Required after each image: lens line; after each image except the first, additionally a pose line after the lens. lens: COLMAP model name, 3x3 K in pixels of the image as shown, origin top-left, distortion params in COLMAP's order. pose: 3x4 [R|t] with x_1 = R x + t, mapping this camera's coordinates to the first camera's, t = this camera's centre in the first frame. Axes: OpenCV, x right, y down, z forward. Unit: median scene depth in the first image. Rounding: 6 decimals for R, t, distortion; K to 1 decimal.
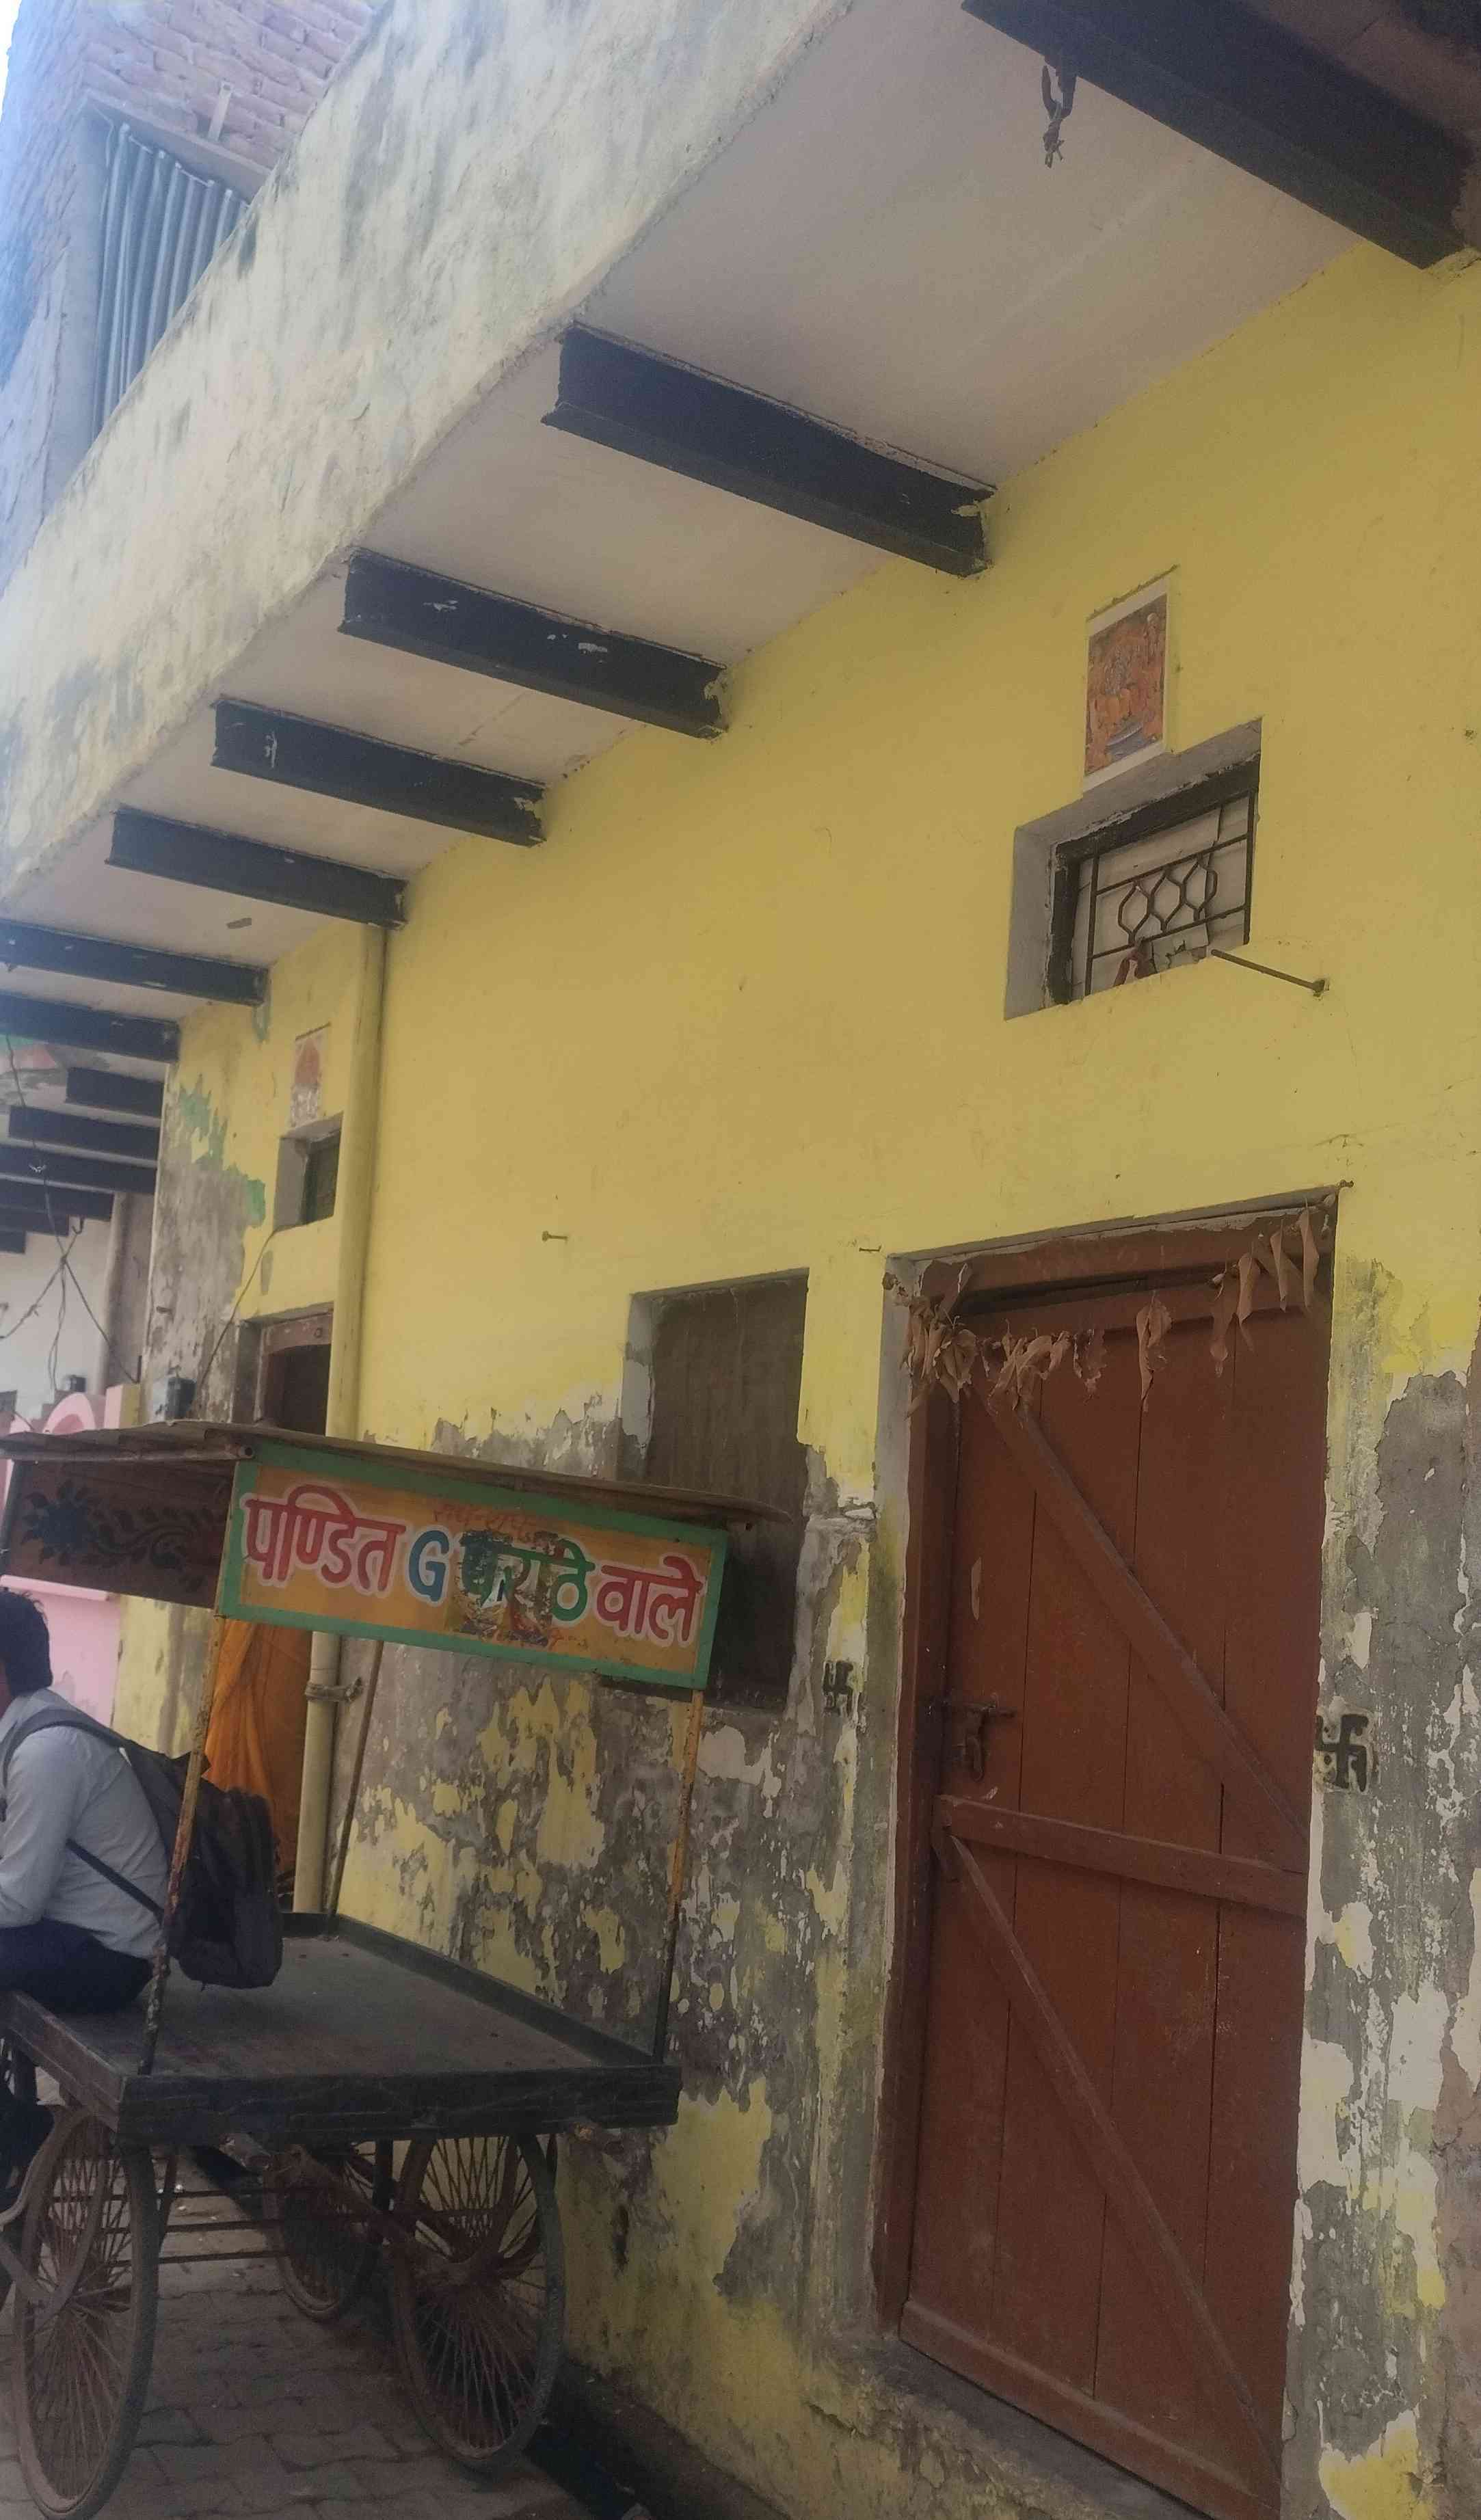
lens RADIAL K [[2187.7, 0, 742.0], [0, 2187.7, 1366.7], [0, 0, 1]] dist [0.096385, -0.199124]
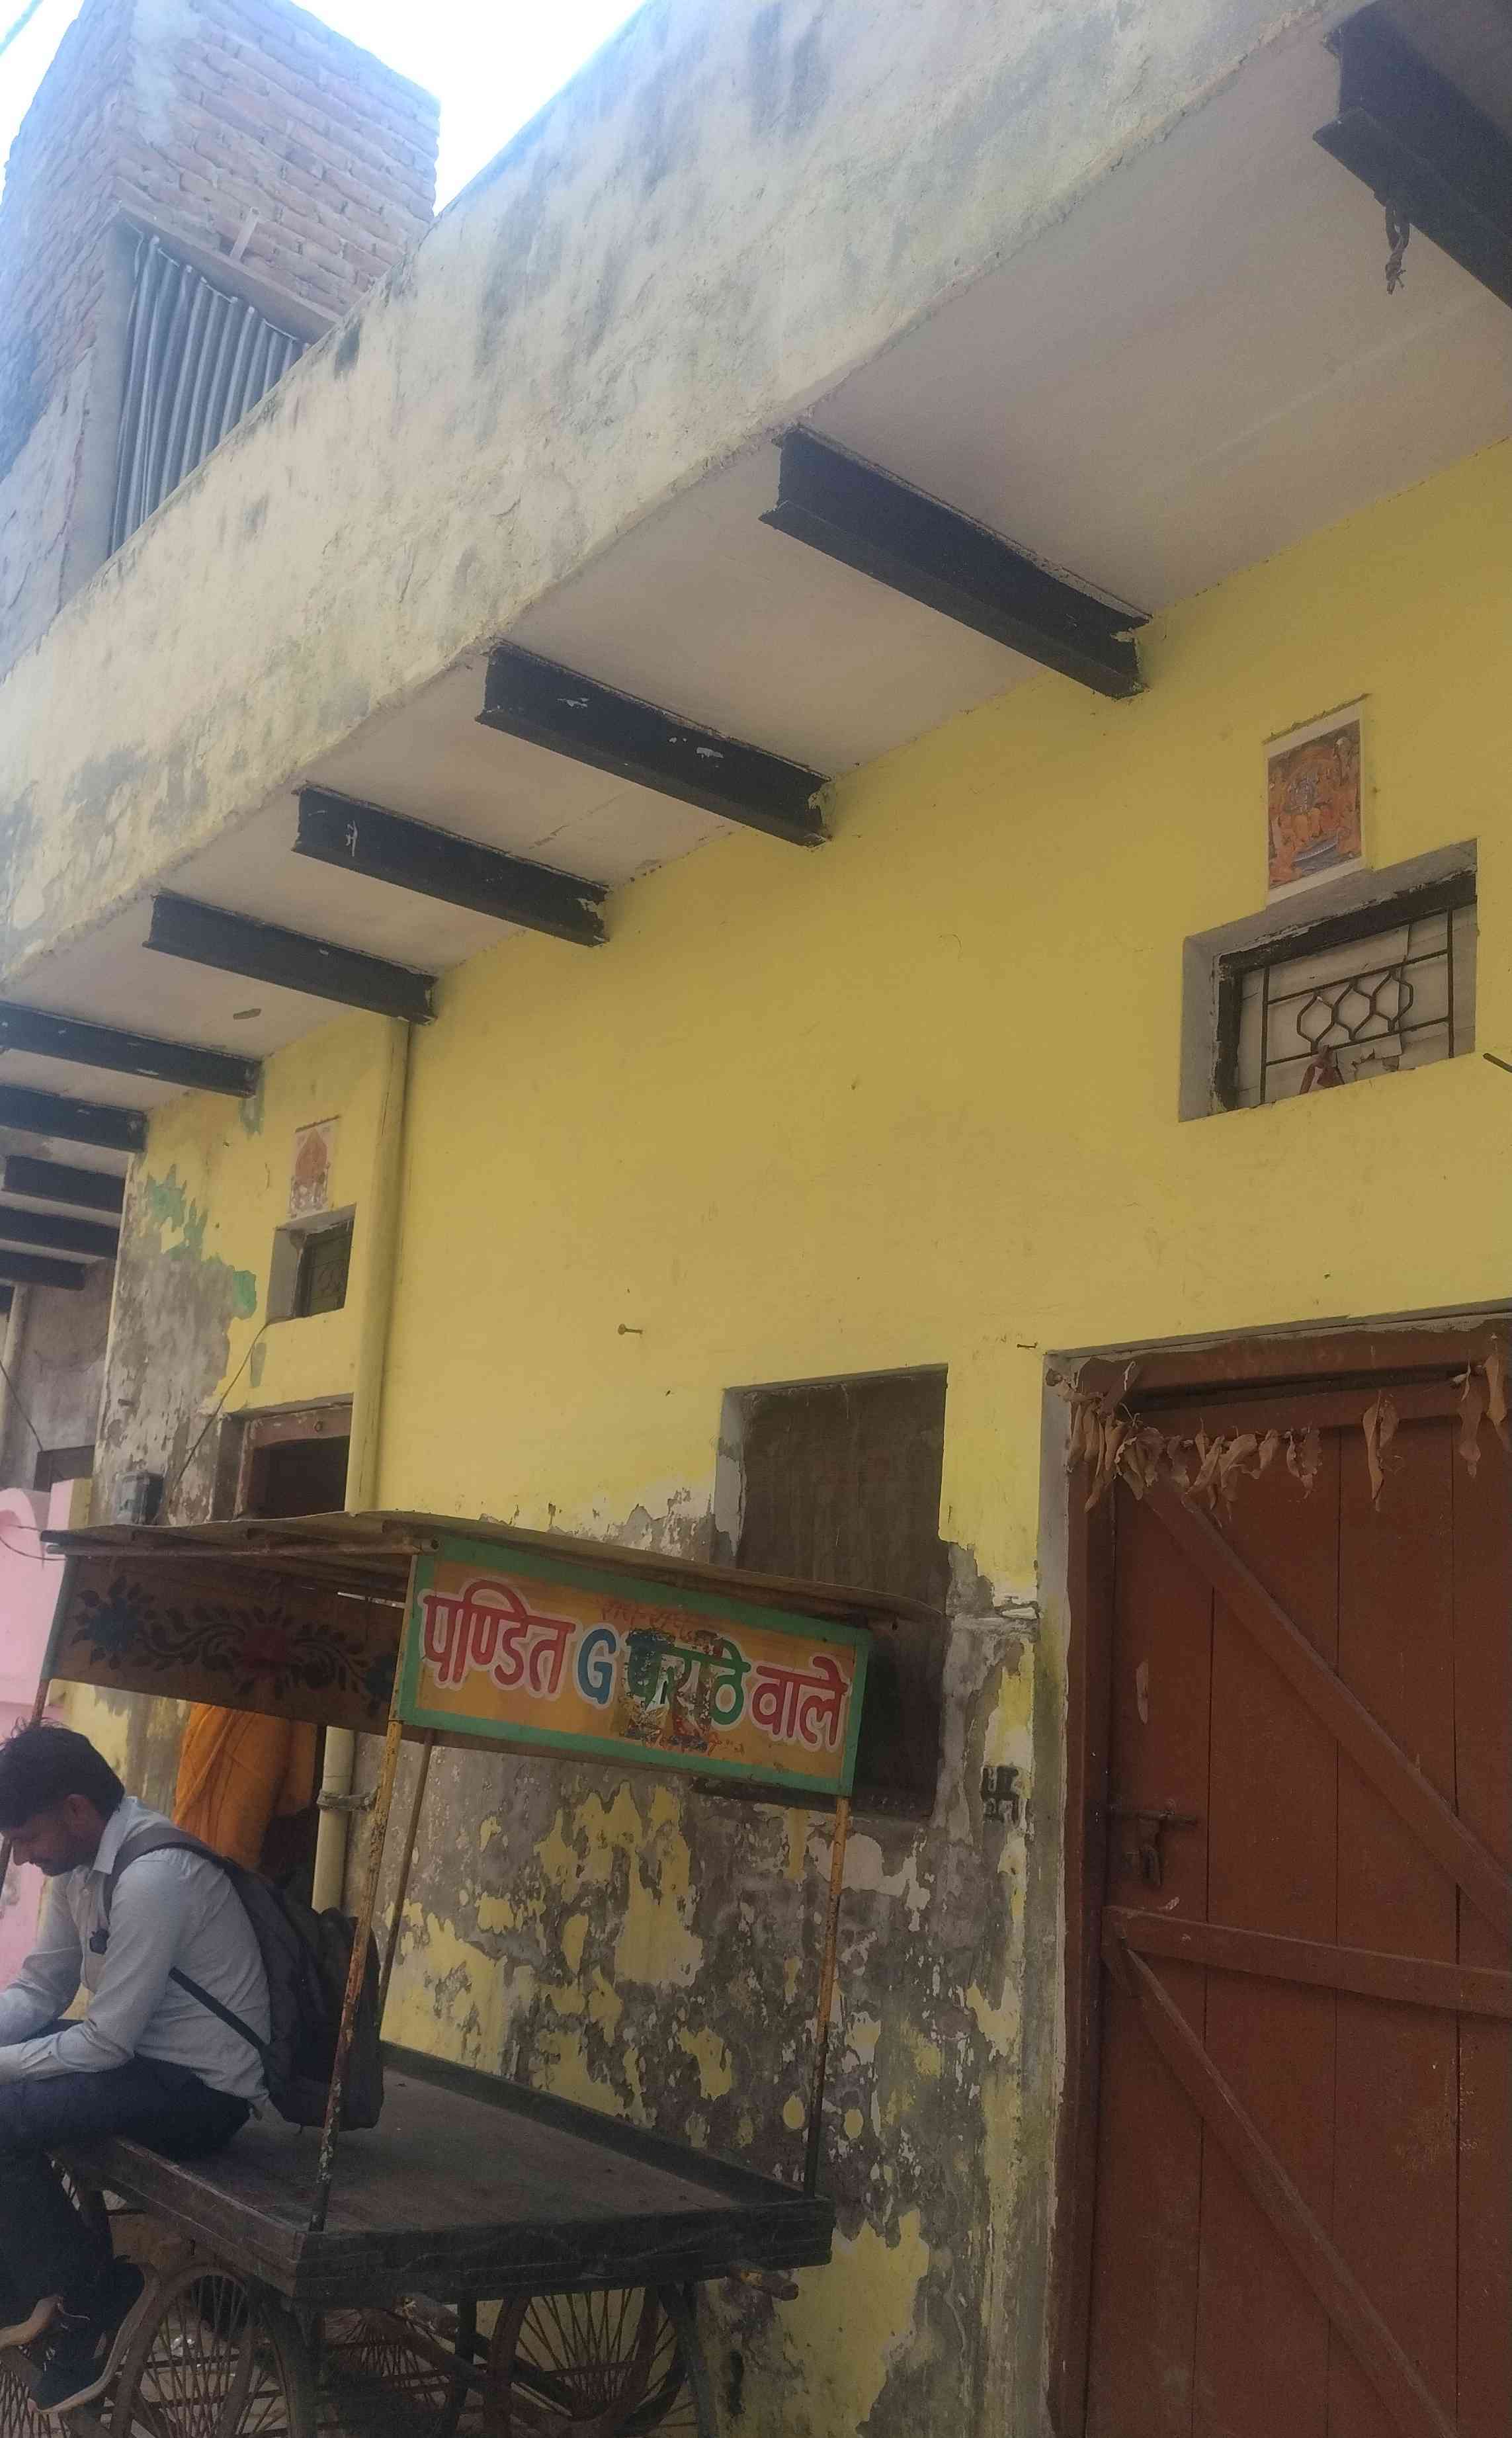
lens RADIAL K [[2071.8, 0, 752.0], [0, 2071.8, 1299.6], [0, 0, 1]] dist [0.131660, -0.304713]
pose [[0.991501, 0.022086, 0.128212, -0.180041], [-0.011251, 0.996349, -0.084628, 0.006718], [-0.129613, 0.082467, 0.988129, 0.073765]]
